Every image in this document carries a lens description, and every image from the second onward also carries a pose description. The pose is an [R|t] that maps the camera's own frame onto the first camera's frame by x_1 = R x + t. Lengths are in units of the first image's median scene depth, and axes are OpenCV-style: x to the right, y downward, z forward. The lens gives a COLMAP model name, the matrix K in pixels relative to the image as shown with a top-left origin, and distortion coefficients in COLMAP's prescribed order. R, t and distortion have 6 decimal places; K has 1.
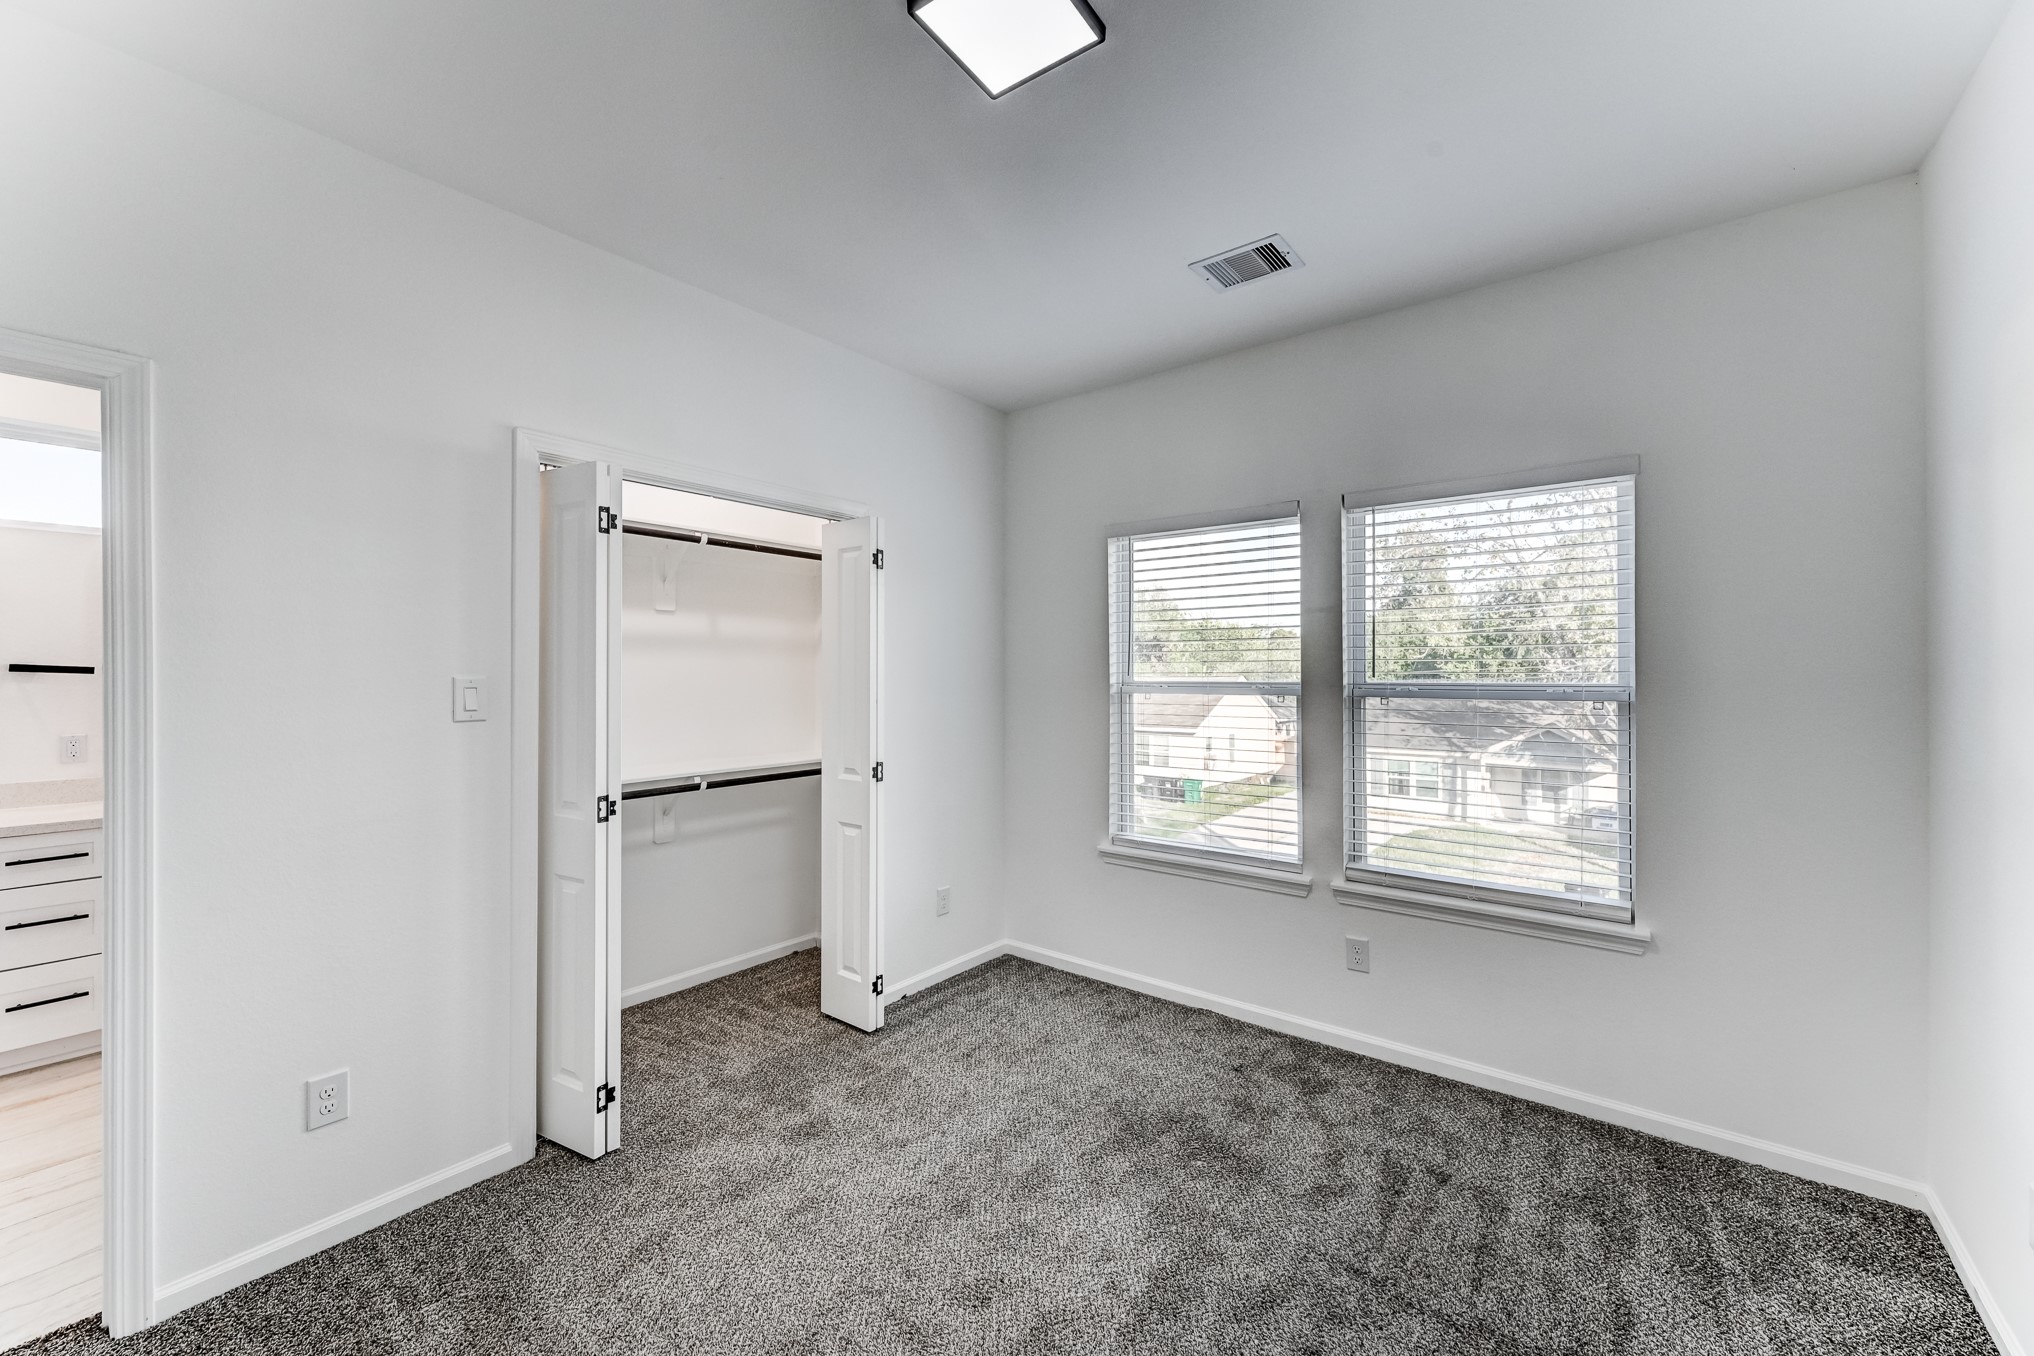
lens RADIAL K [[800.1, 0, 1017.0], [0, 800.1, 678.0], [0, 0, 1]] dist [-0.000913, -0.000011]
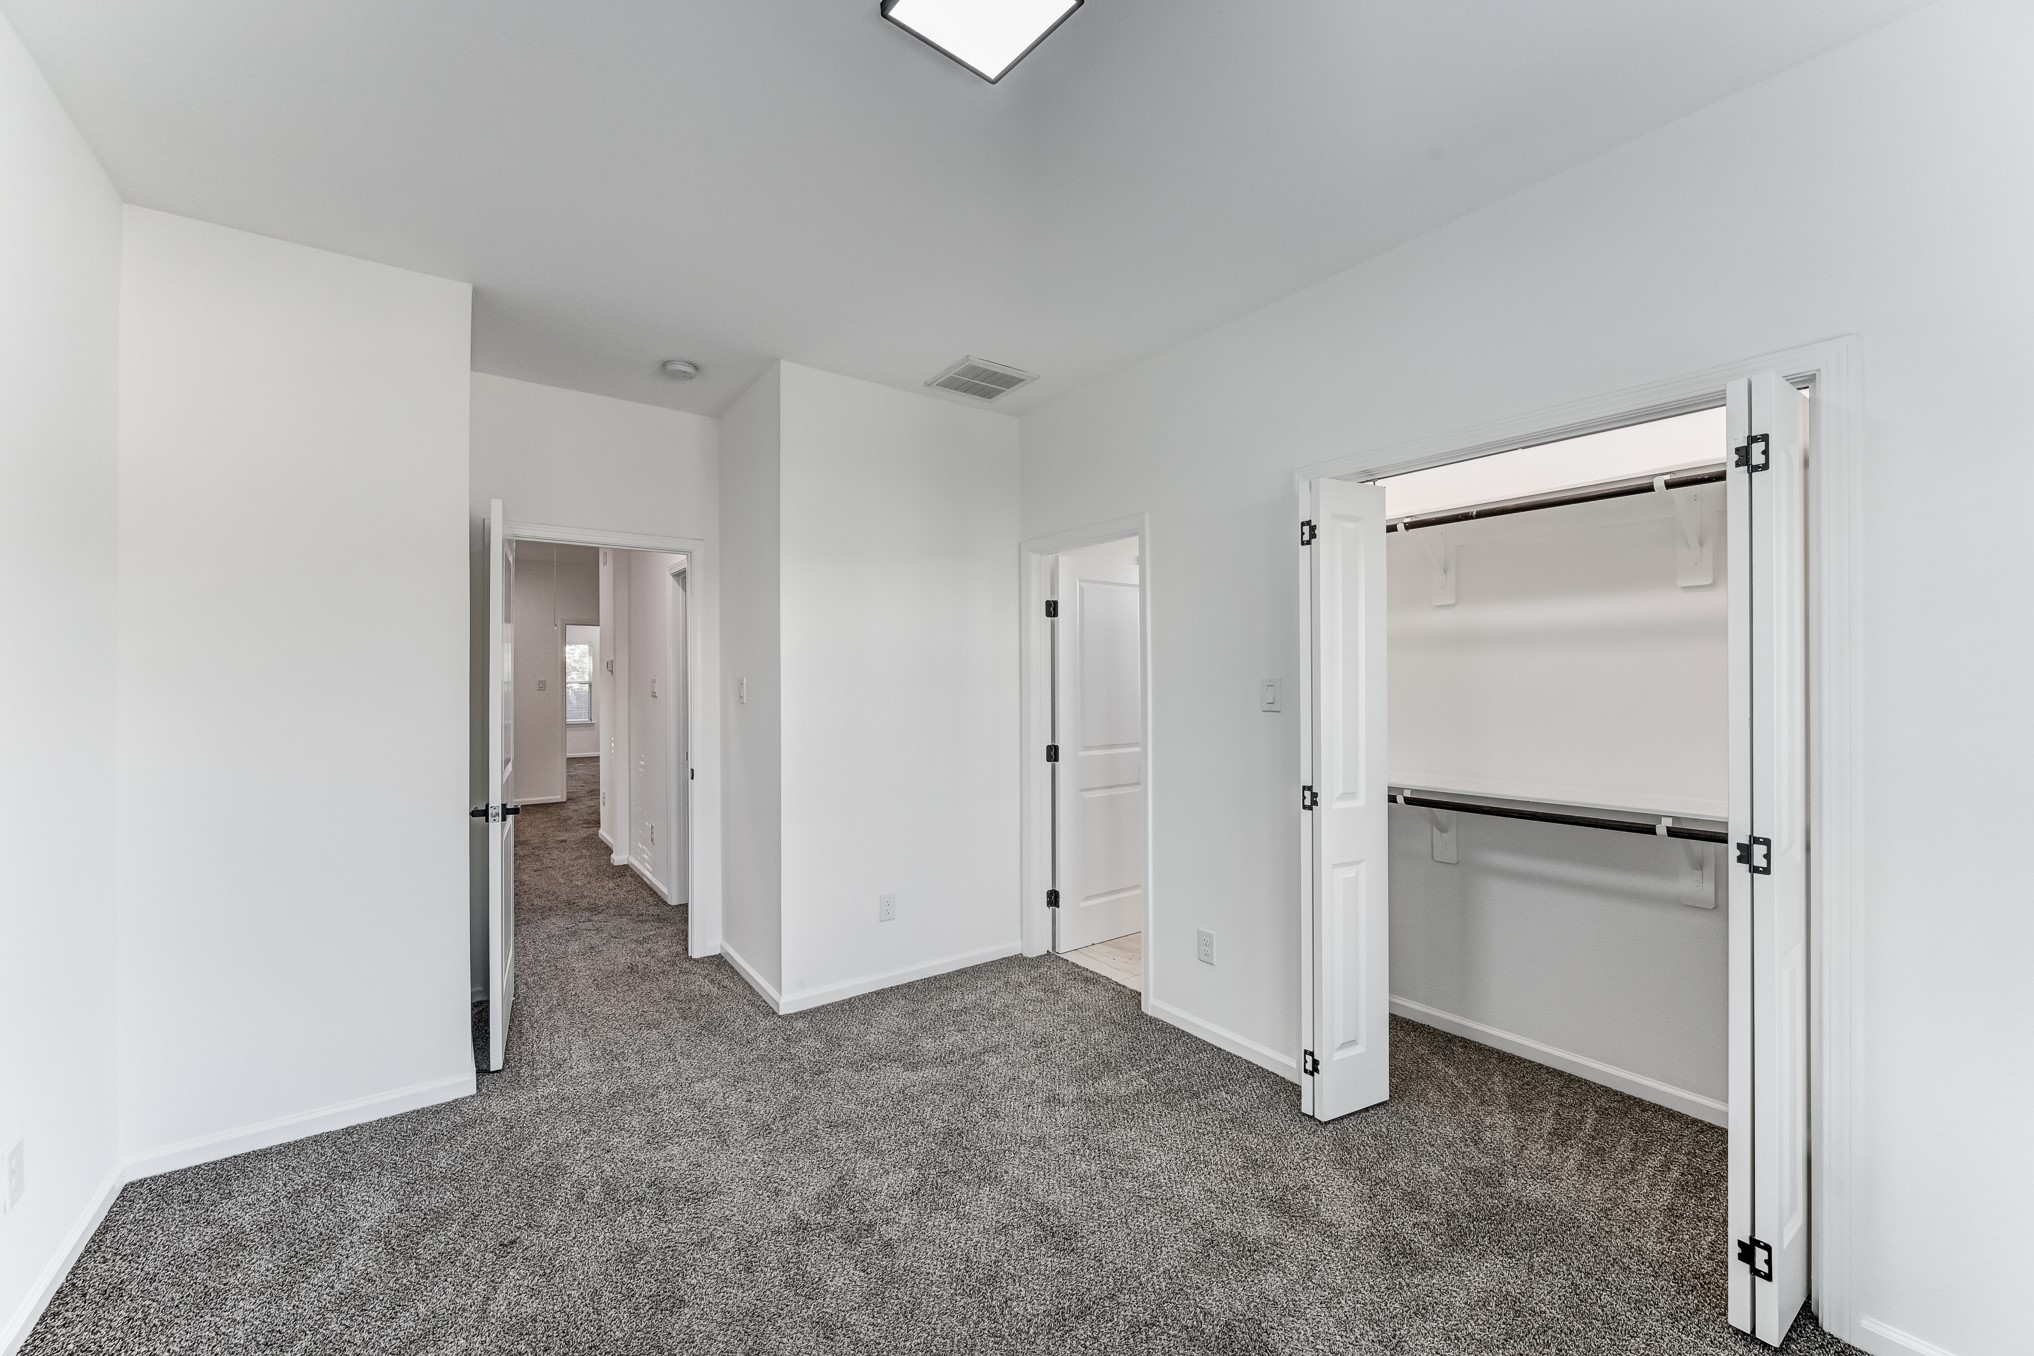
lens RADIAL K [[800.1, 0, 1017.0], [0, 800.1, 678.0], [0, 0, 1]] dist [-0.000913, -0.000011]
pose [[-0.266886, -0.001482, -0.963727, 0.599769], [-0.003319, 0.999994, -0.000619, 0.001880], [0.963722, 0.003033, -0.266890, 0.846406]]
